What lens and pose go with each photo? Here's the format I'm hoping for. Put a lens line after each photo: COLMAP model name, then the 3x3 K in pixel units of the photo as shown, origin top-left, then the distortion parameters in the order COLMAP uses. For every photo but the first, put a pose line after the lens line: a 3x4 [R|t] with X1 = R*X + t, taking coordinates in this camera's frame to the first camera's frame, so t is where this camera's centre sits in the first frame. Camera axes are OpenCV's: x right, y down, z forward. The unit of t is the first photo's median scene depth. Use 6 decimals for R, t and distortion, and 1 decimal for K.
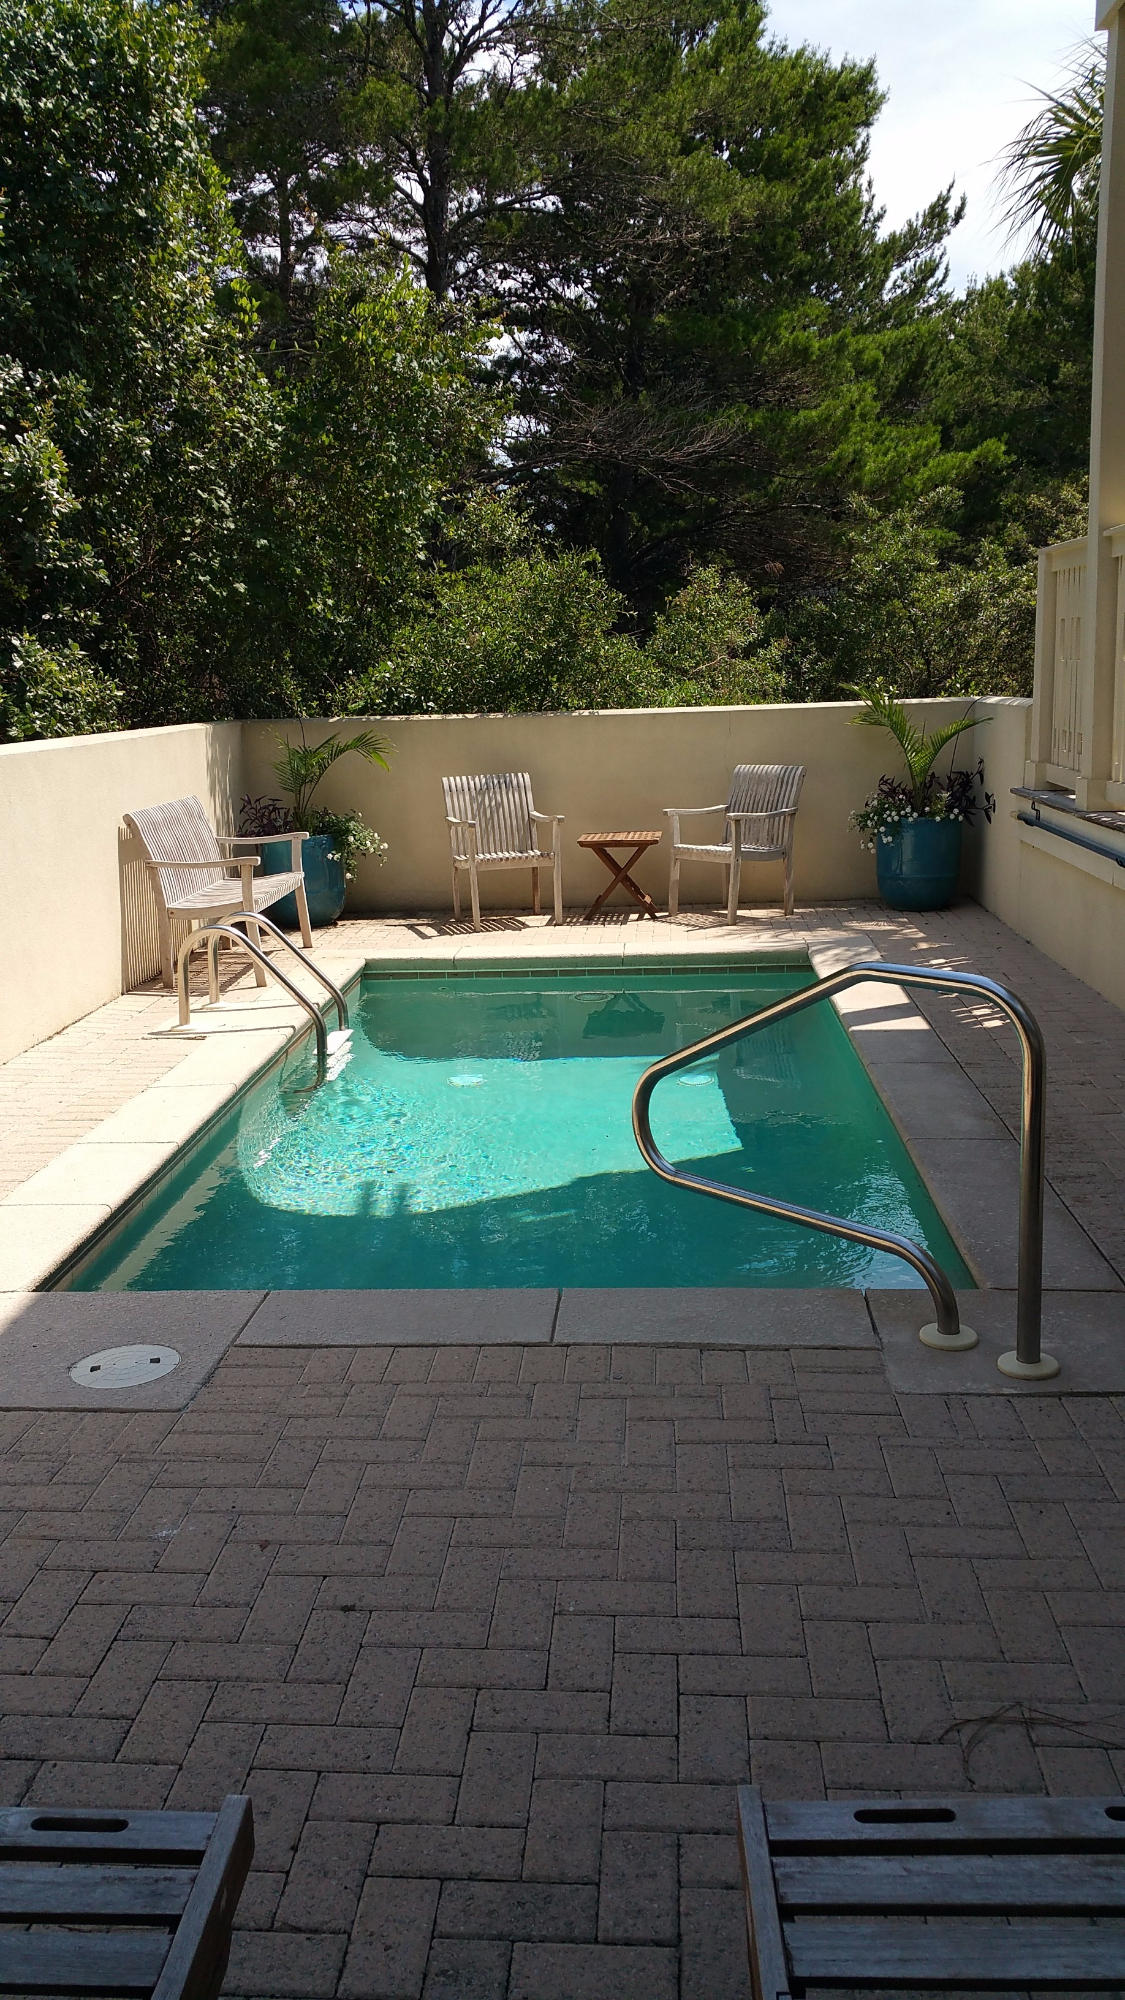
lens RADIAL K [[1648.3, 0, 552.7], [0, 1648.3, 998.9], [0, 0, 1]] dist [0.092024, -0.174121]
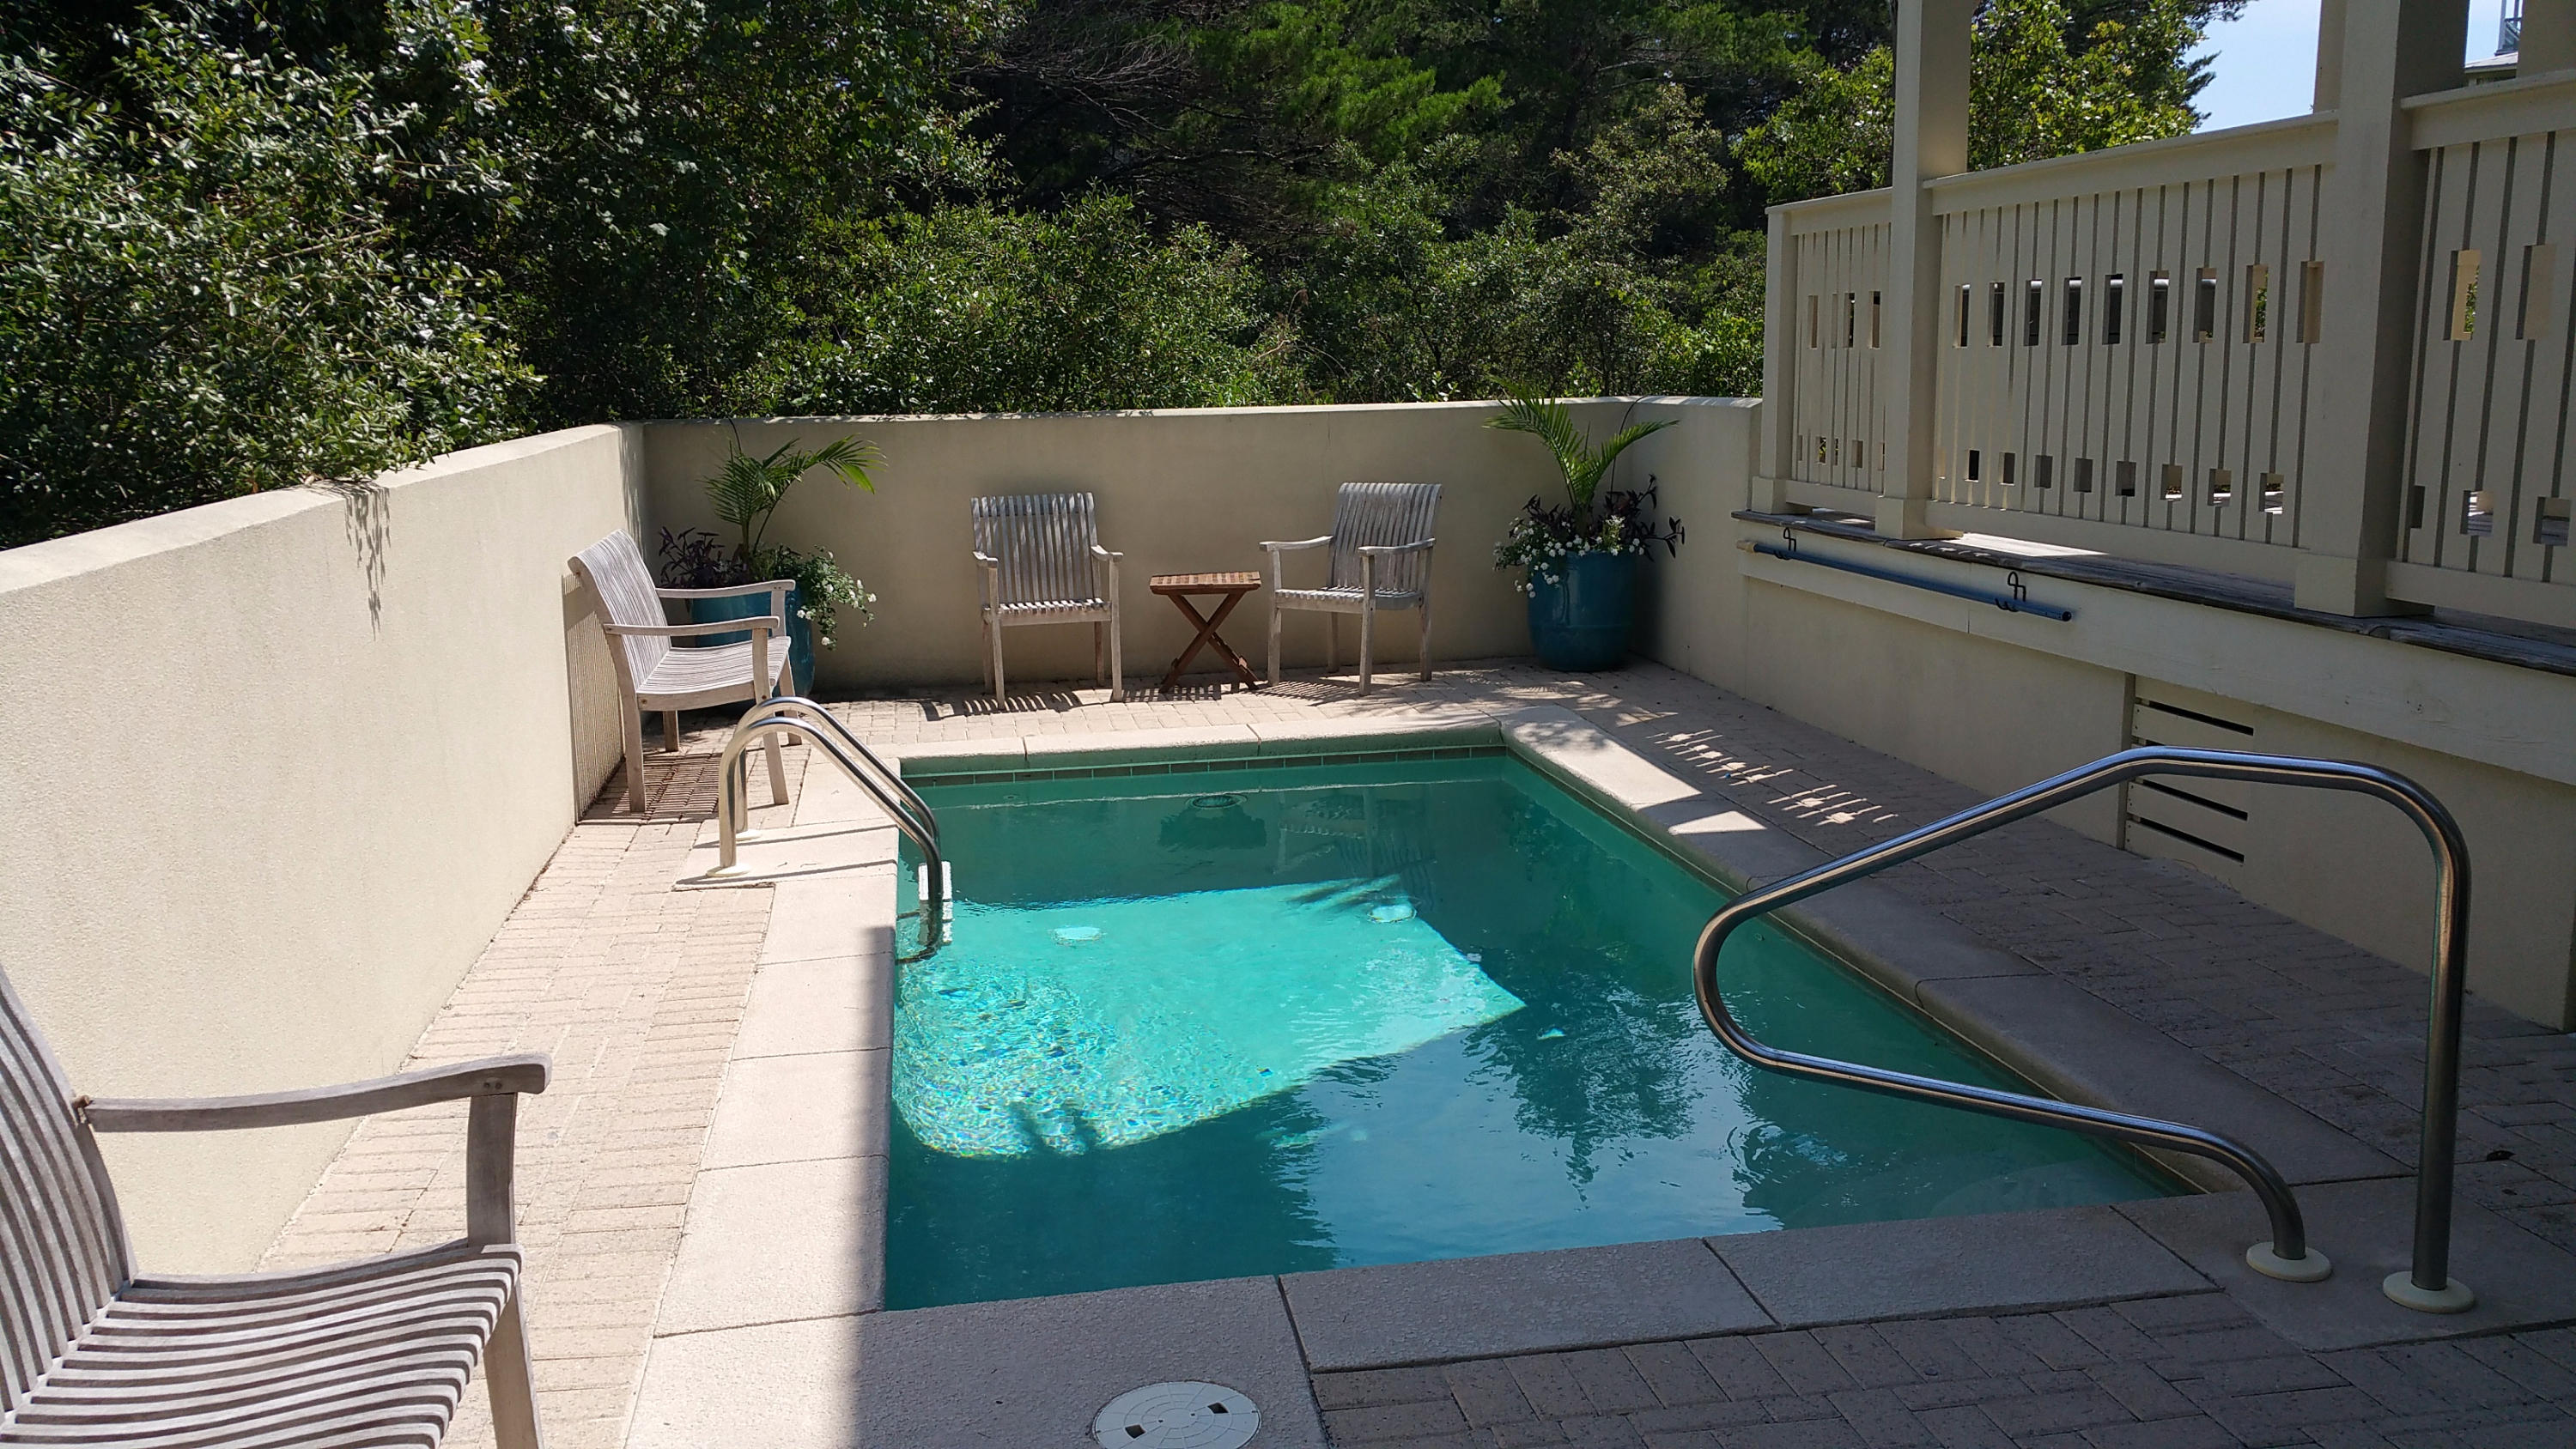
lens RADIAL K [[2122.6, 0, 1284.5], [0, 2122.6, 721.3], [0, 0, 1]] dist [0.092024, -0.174121]
pose [[0.970334, -0.029938, 0.239909, -0.154145], [0.037468, 0.998936, -0.026888, -0.008528], [-0.238849, 0.035080, 0.970423, 0.073894]]
